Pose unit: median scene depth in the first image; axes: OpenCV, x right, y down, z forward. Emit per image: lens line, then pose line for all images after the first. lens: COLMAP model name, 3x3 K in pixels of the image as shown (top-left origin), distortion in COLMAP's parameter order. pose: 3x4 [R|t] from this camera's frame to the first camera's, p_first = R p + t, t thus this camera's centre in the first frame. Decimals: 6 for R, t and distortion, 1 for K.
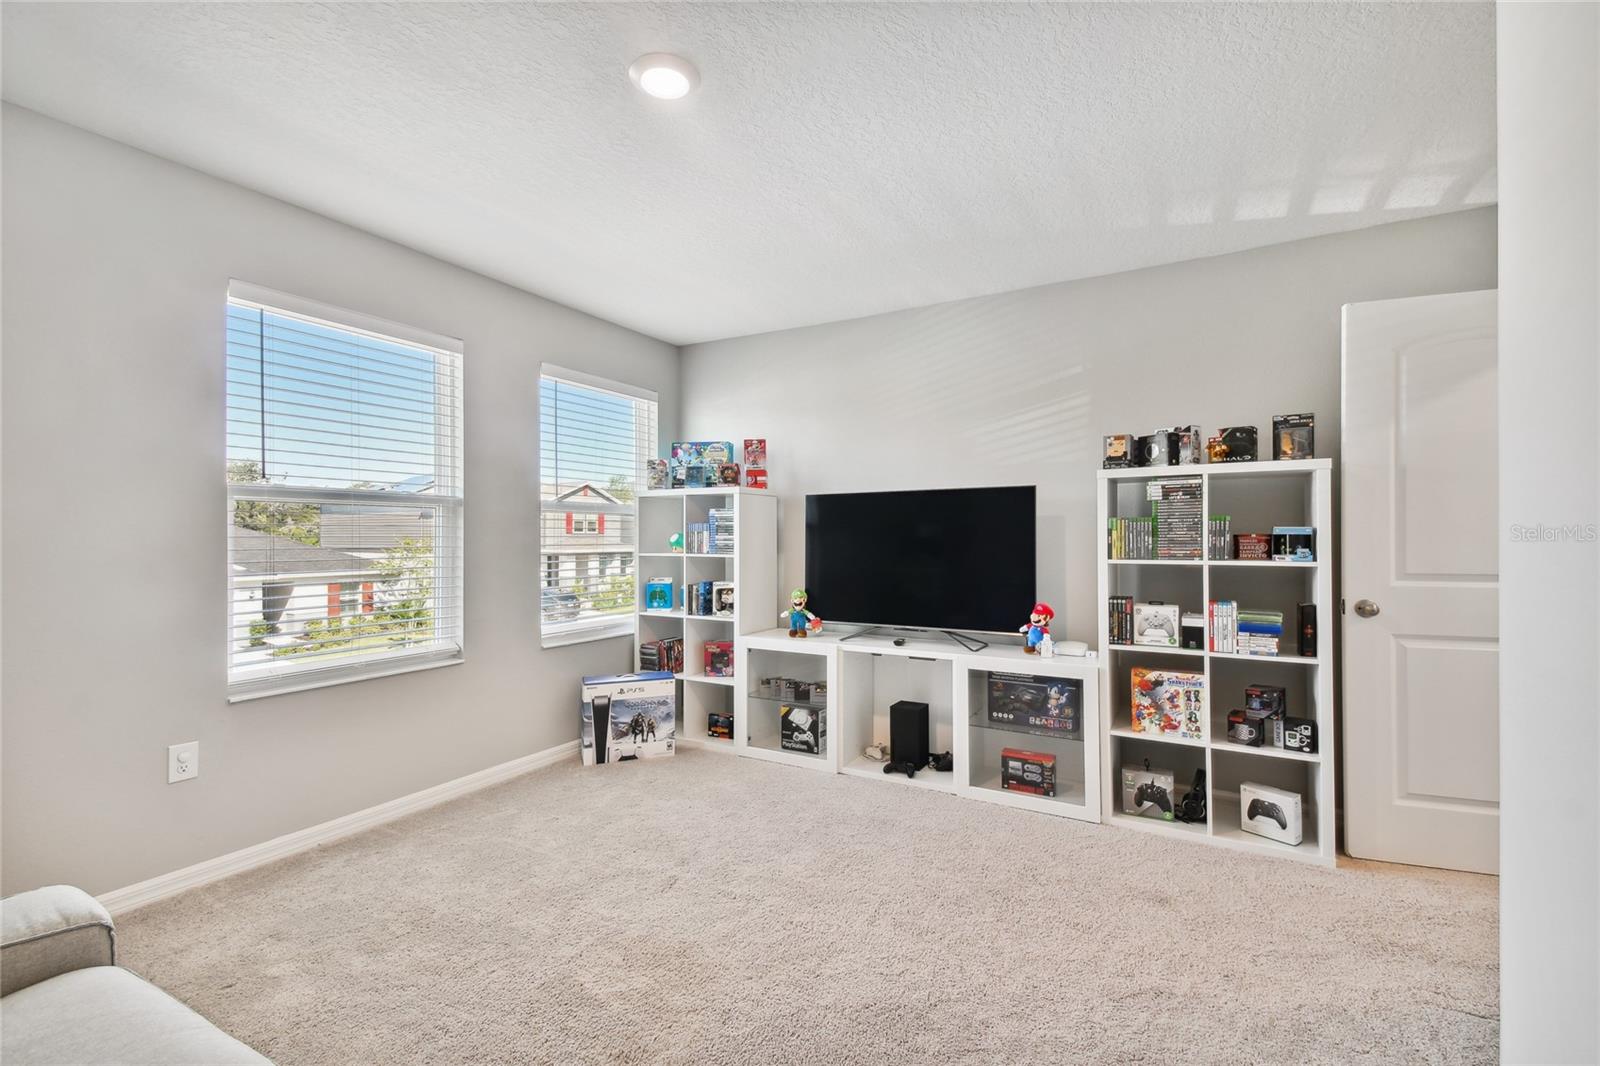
lens RADIAL K [[710.6, 0, 796.7], [0, 710.6, 528.9], [0, 0, 1]] dist [0.028640, -0.015586]
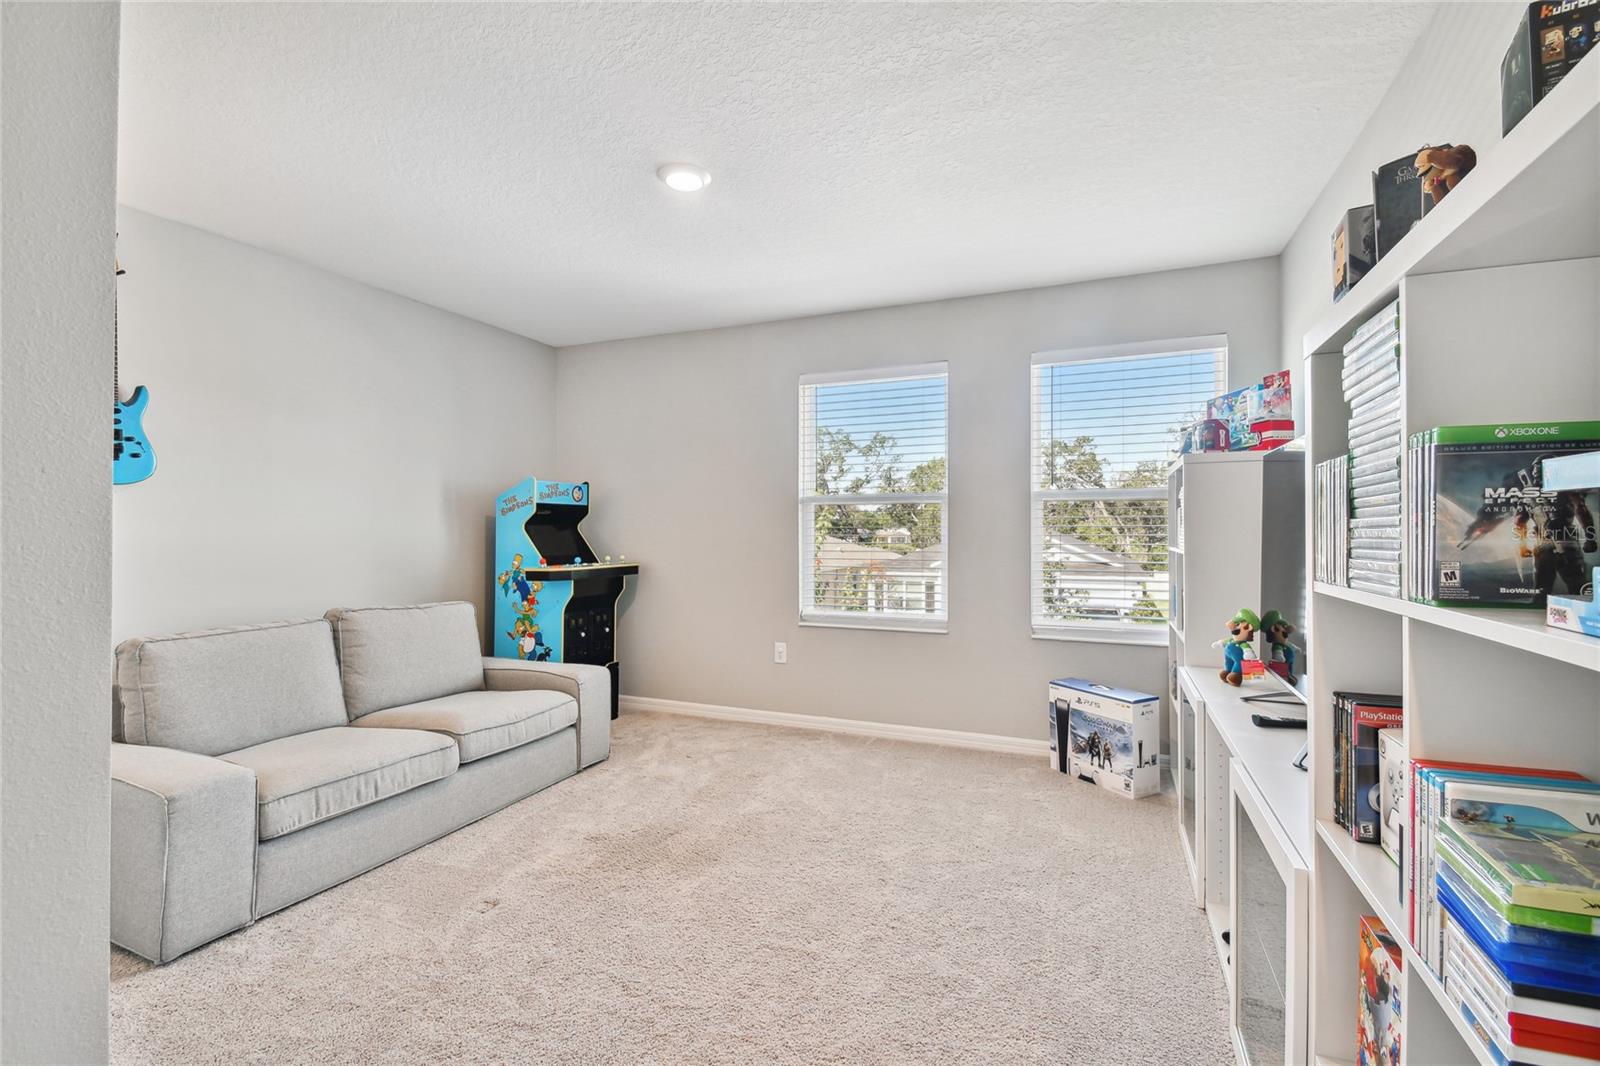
lens RADIAL K [[710.6, 0, 802.5], [0, 710.6, 531.6], [0, 0, 1]] dist [0.028640, -0.015586]
pose [[0.120132, 0.001734, -0.992756, 0.597598], [0.009501, 0.999951, 0.002896, 0.012185], [0.992712, -0.009780, 0.120110, 0.557855]]
